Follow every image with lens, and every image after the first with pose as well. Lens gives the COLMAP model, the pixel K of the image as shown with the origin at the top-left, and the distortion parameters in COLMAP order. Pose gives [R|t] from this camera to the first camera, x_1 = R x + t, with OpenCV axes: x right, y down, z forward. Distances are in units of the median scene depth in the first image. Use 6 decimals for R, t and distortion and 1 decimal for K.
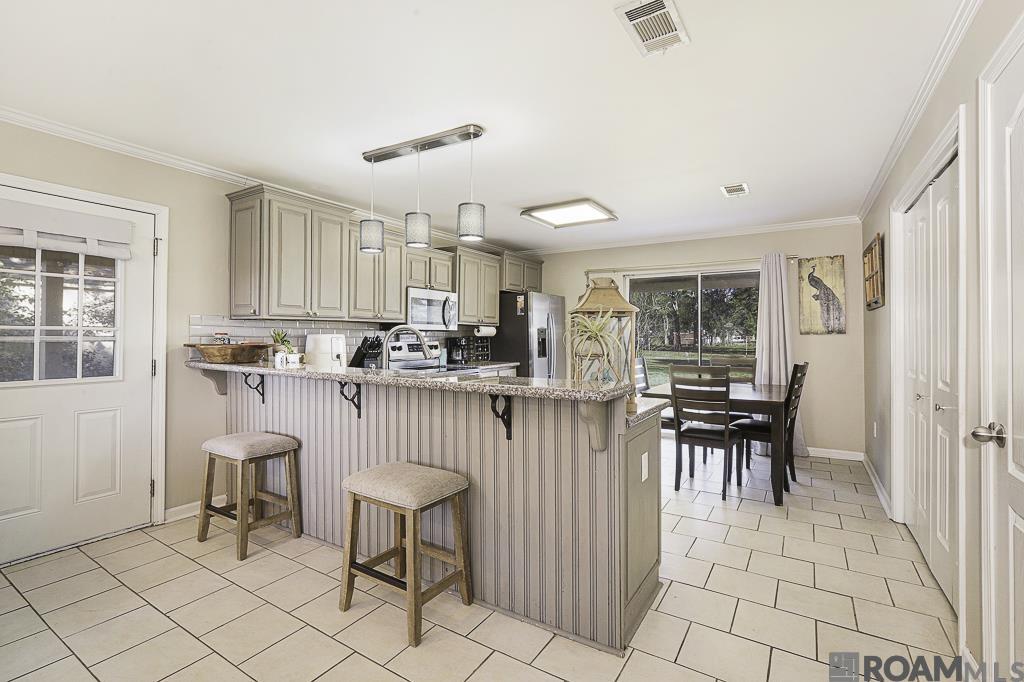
lens RADIAL K [[471.7, 0, 508.0], [0, 471.7, 332.4], [0, 0, 1]] dist [-0.025888, 0.000902]
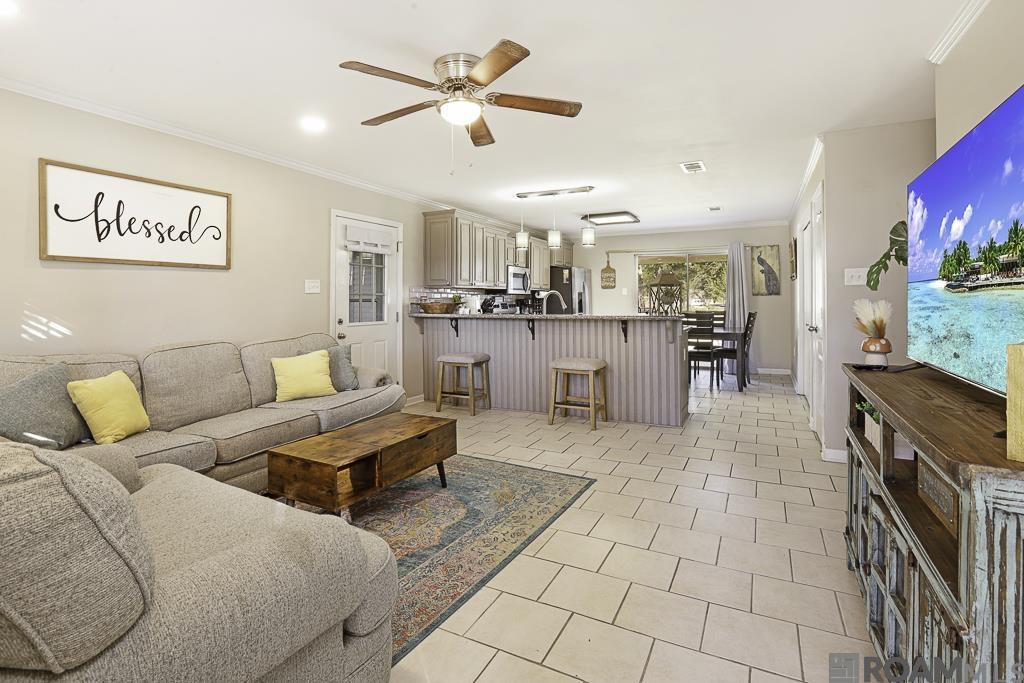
lens RADIAL K [[483.5, 0, 504.9], [0, 483.5, 299.5], [0, 0, 1]] dist [-0.044326, 0.000361]
pose [[0.997031, -0.006972, 0.076679, -0.334301], [0.006573, 0.999963, 0.005465, 0.003892], [-0.076714, -0.004945, 0.997041, -0.548766]]
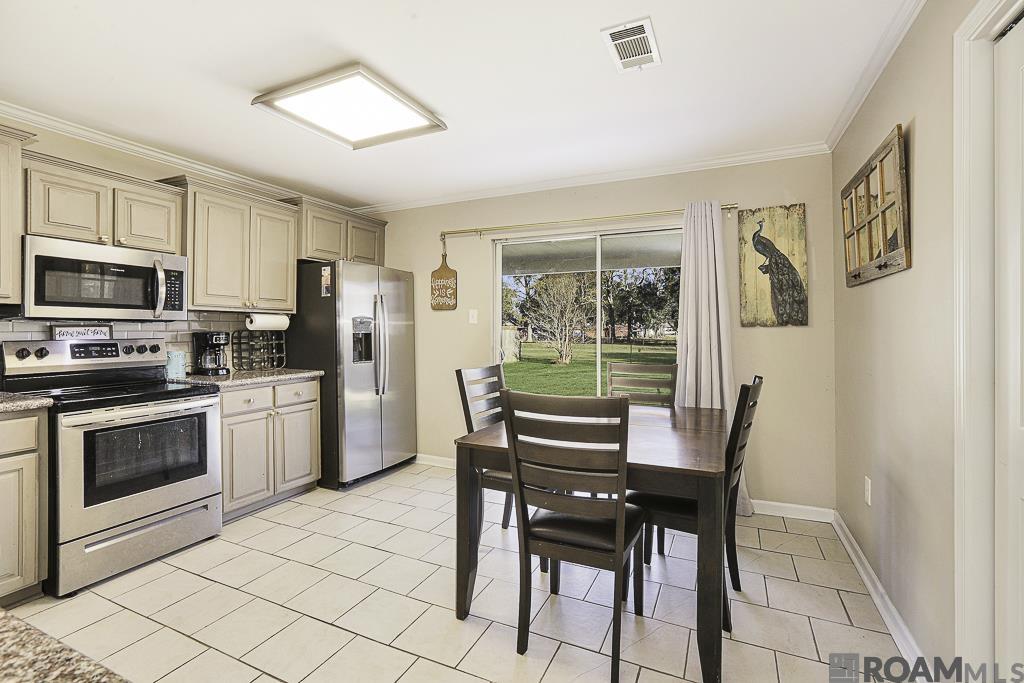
lens RADIAL K [[464.0, 0, 509.1], [0, 464.0, 325.6], [0, 0, 1]] dist [-0.027284, 0.000094]
pose [[0.992704, -0.001306, 0.120570, 0.244218], [0.001251, 0.999999, 0.000527, 0.002645], [-0.120571, -0.000373, 0.992705, 0.431477]]
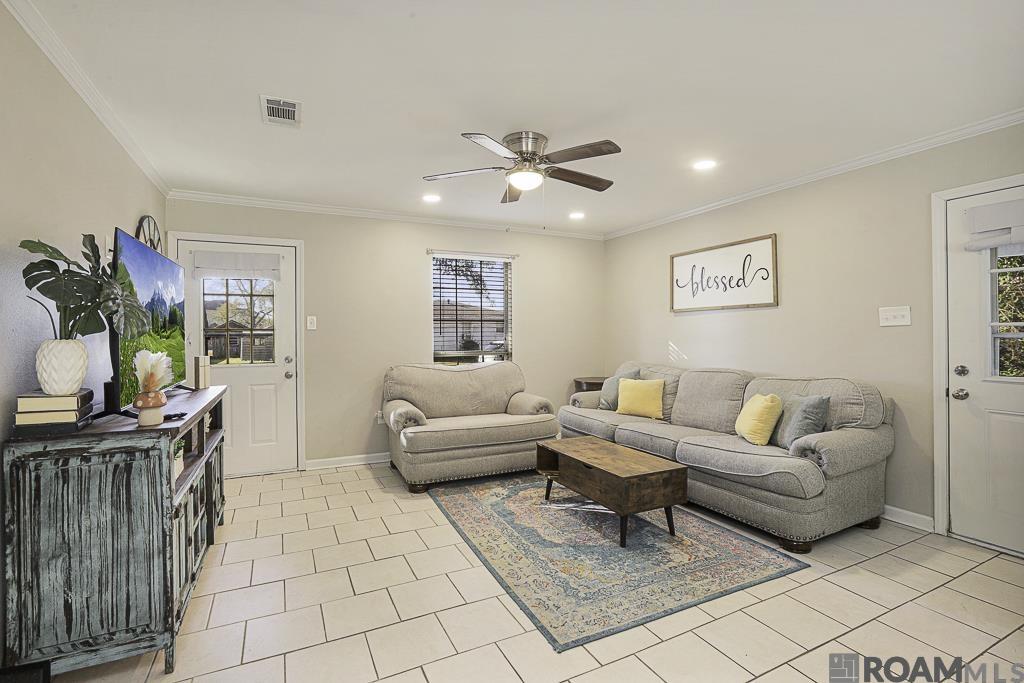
lens RADIAL K [[471.7, 0, 508.0], [0, 471.7, 332.9], [0, 0, 1]] dist [-0.025888, 0.000902]
pose [[-0.515701, -0.004278, -0.856758, 0.214987], [0.010407, 0.999882, -0.011257, 0.006232], [0.856705, -0.014721, -0.515596, 0.313988]]
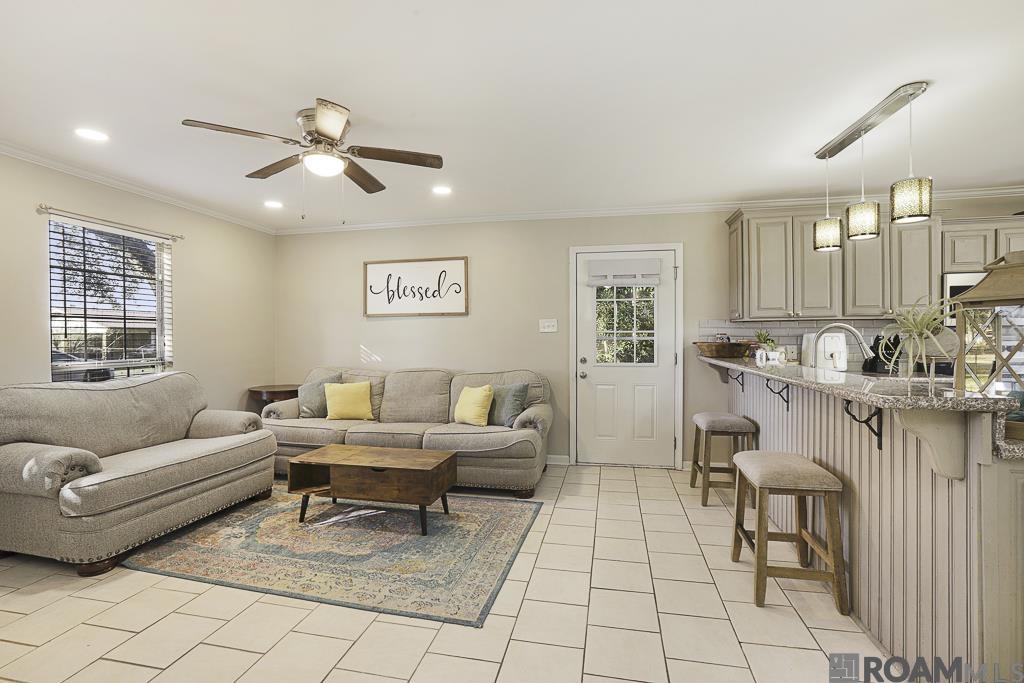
lens RADIAL K [[470.5, 0, 510.7], [0, 470.5, 344.6], [0, 0, 1]] dist [-0.023320, 0.001028]
pose [[0.350924, 0.010904, -0.936340, 0.266071], [0.011180, 0.999812, 0.015834, 0.003608], [0.936337, -0.016024, 0.350736, 0.020072]]
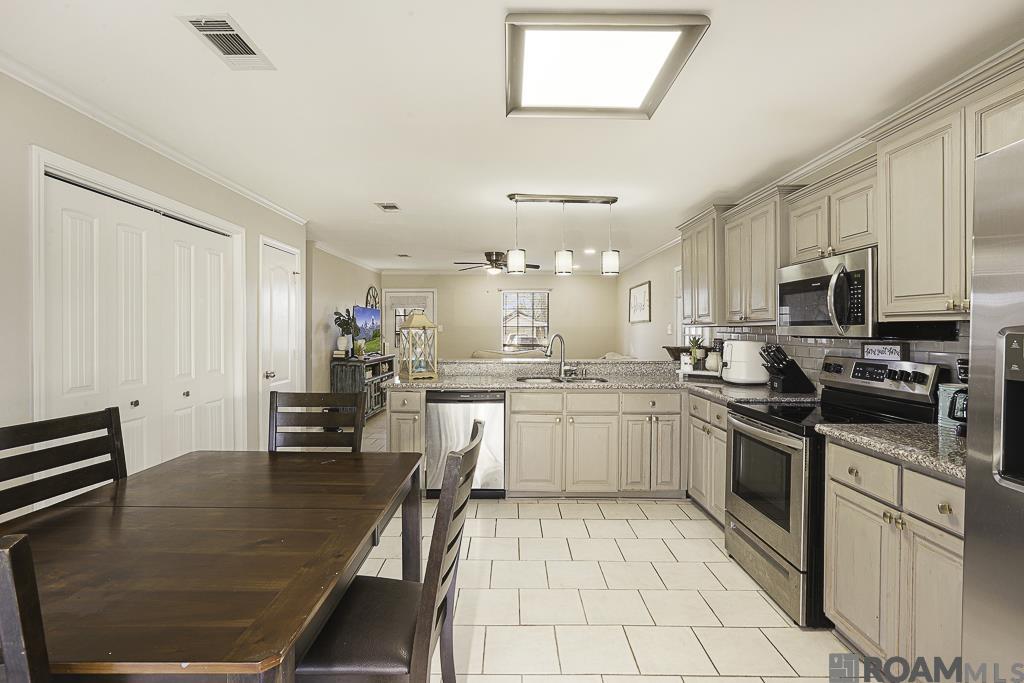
lens RADIAL K [[471.7, 0, 508.0], [0, 471.7, 332.9], [0, 0, 1]] dist [-0.025888, 0.000902]
pose [[-0.845604, -0.004412, -0.533792, 0.421832], [-0.004427, 0.999989, -0.001252, -0.007318], [0.533792, 0.001304, -0.845615, 1.305069]]
